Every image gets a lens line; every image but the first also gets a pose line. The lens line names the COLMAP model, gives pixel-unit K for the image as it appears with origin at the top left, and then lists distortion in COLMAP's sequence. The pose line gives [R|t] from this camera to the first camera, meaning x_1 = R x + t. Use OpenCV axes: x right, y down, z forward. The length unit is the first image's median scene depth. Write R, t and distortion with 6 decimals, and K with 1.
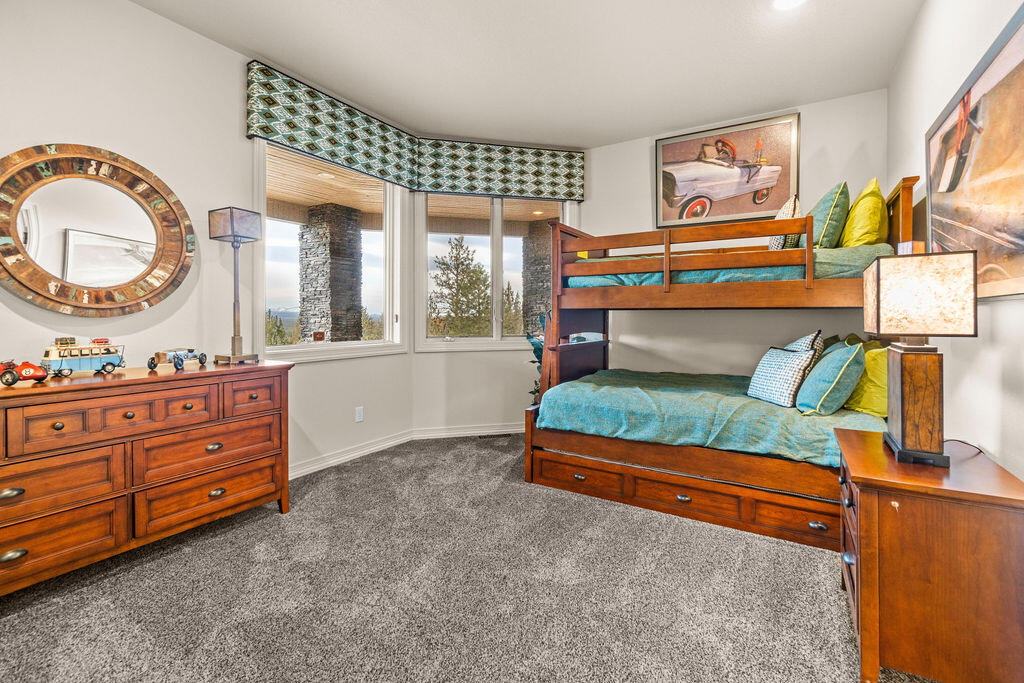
lens RADIAL K [[443.3, 0, 521.2], [0, 443.3, 321.9], [0, 0, 1]] dist [-0.001924, 0.000023]
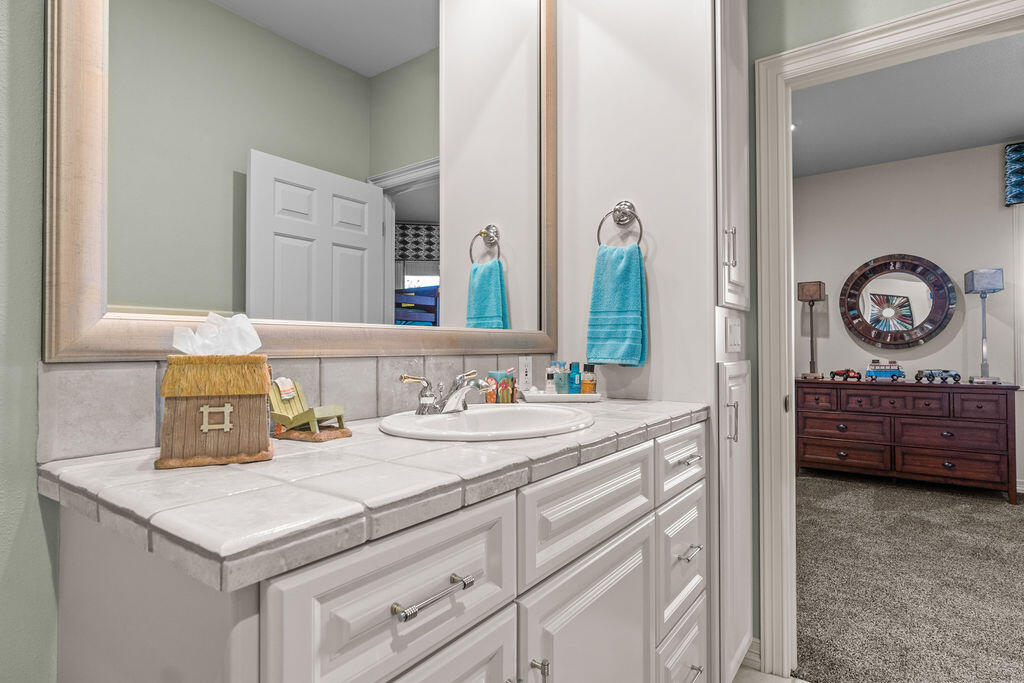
lens RADIAL K [[525.3, 0, 512.0], [0, 525.3, 341.5], [0, 0, 1]] dist [-0.002842, 0.000114]
pose [[-0.085466, -0.010204, -0.996289, 1.299318], [-0.009740, 0.999908, -0.009405, -0.005407], [0.996293, 0.008900, -0.085558, -0.358229]]
